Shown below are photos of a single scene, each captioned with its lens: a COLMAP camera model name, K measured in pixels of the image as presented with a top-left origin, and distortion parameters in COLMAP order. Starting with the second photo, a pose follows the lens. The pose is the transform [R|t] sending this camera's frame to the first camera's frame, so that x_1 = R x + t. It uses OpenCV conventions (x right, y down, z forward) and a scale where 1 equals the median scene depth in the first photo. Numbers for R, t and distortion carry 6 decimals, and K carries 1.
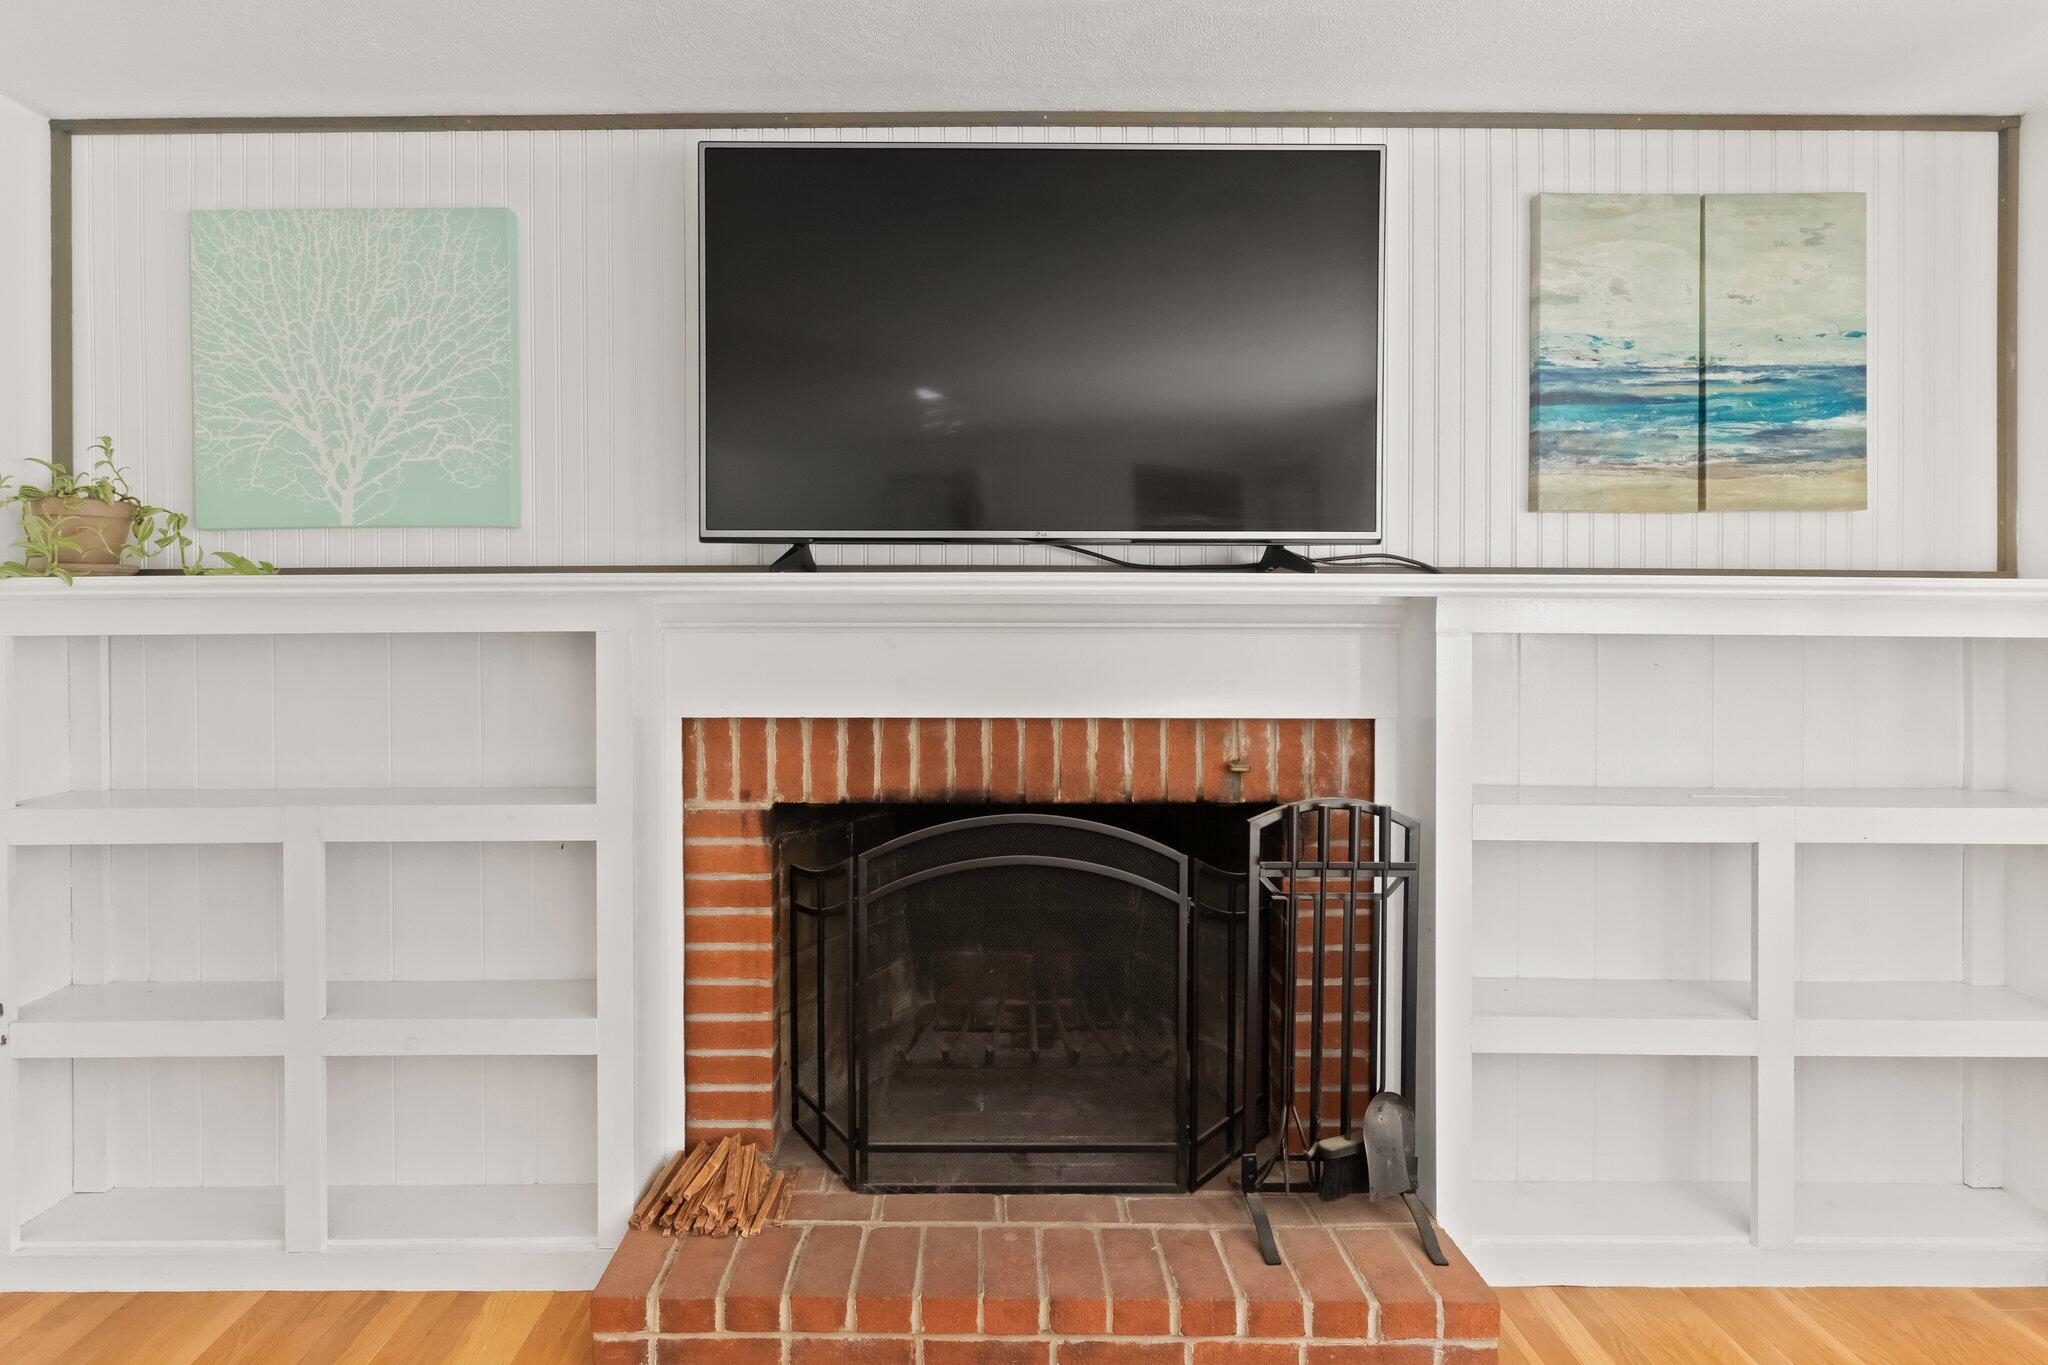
lens RADIAL K [[1015.6, 0, 963.5], [0, 1015.6, 627.9], [0, 0, 1]] dist [-0.011442, -0.002305]
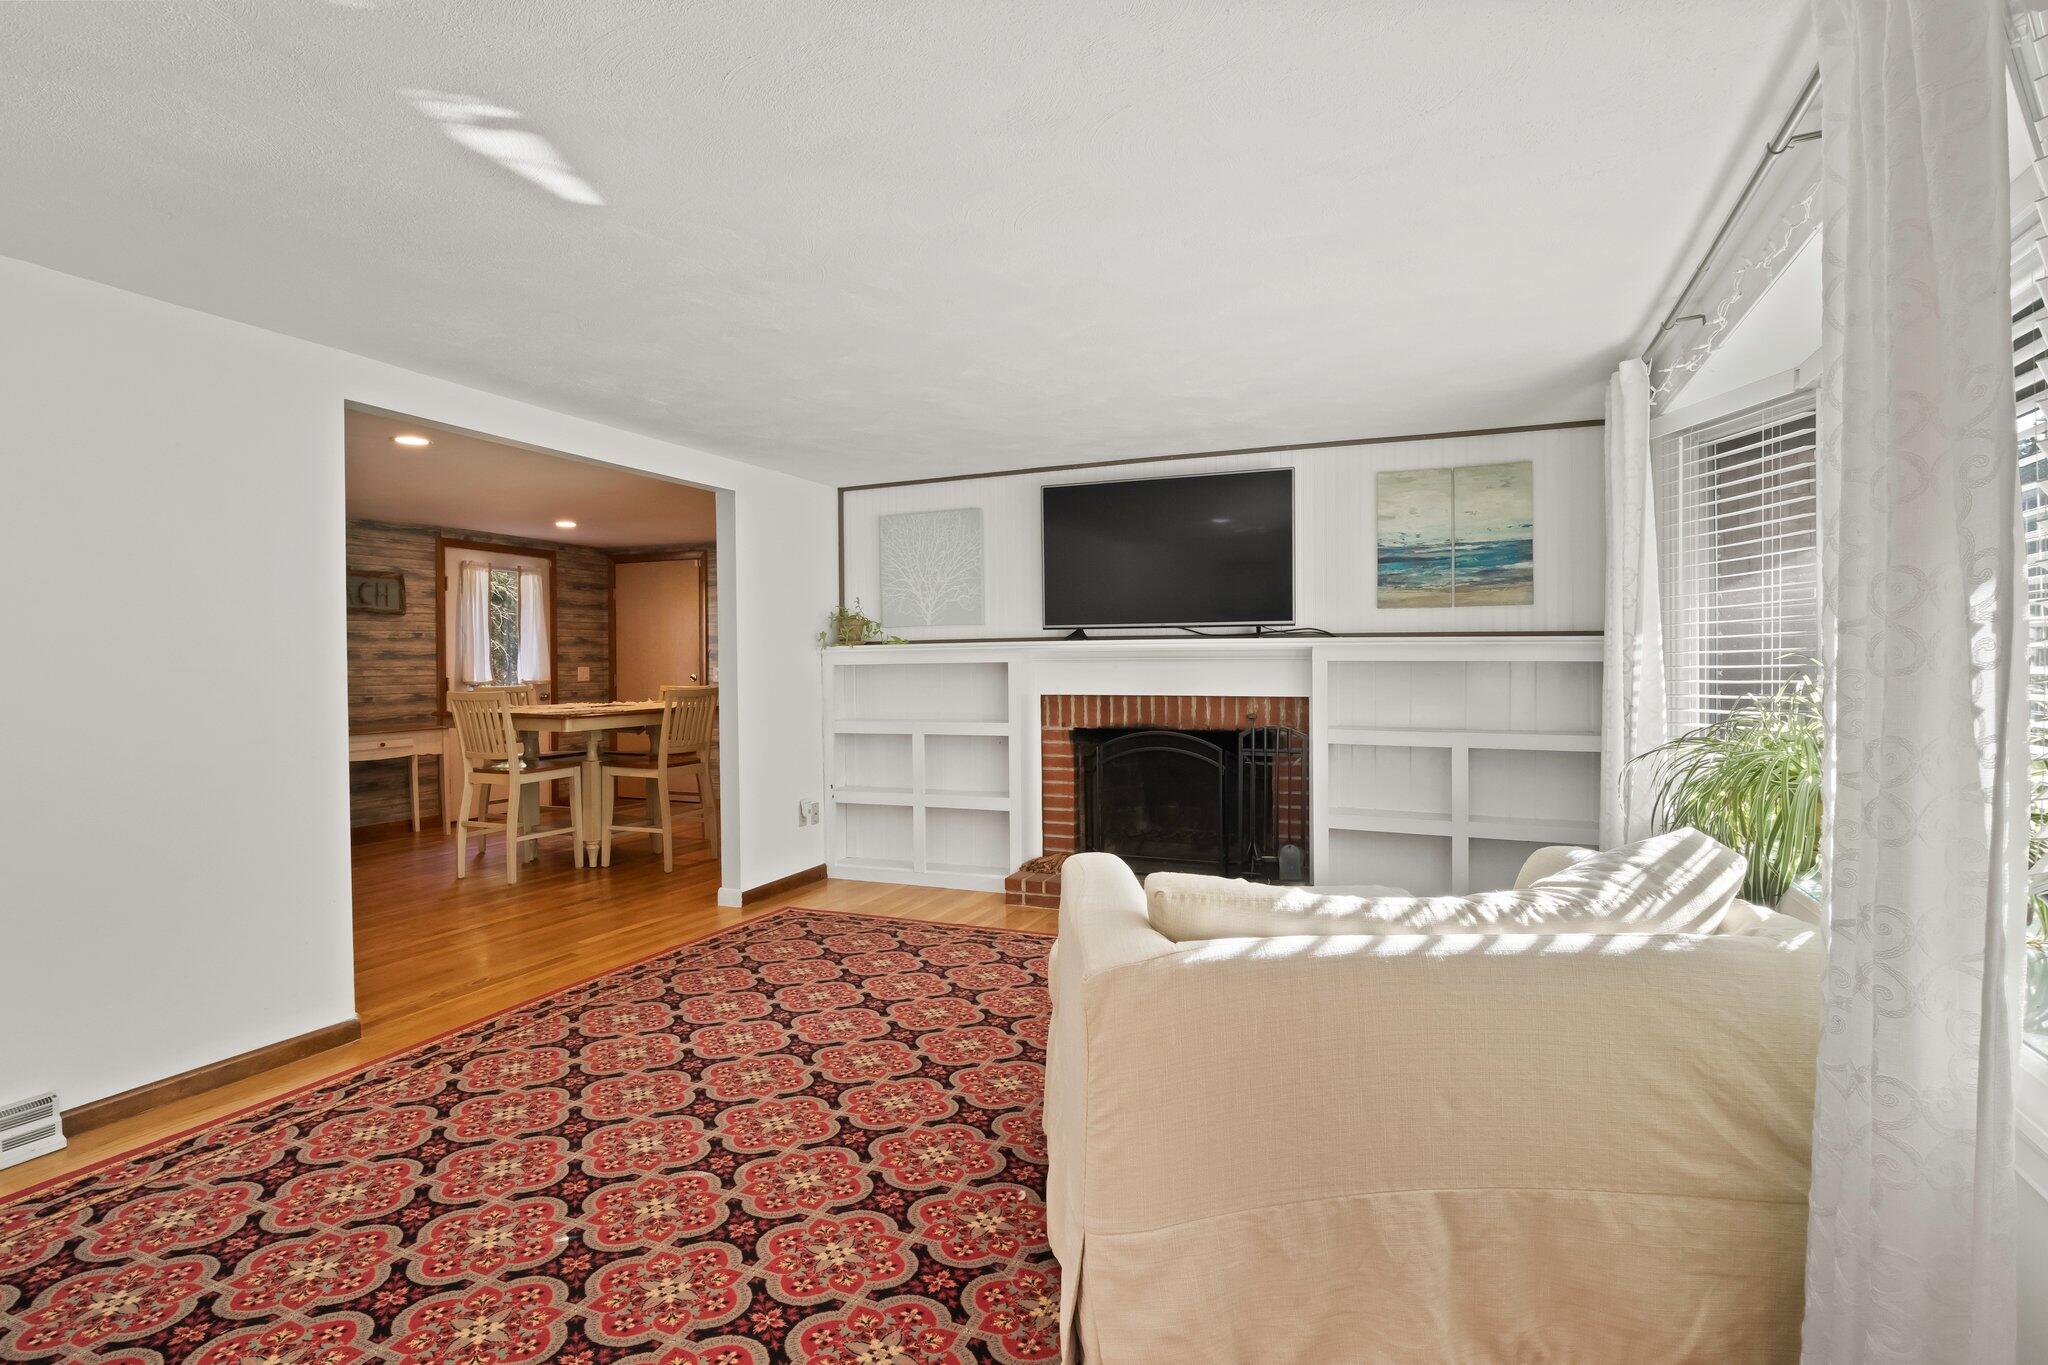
lens RADIAL K [[1015.6, 0, 1022.9], [0, 1015.6, 682.3], [0, 0, 1]] dist [-0.011442, -0.002305]
pose [[0.919510, 0.002359, -0.393060, 0.737507], [0.005694, 0.999797, 0.019322, 0.004366], [0.393026, -0.020005, 0.919310, -1.490169]]
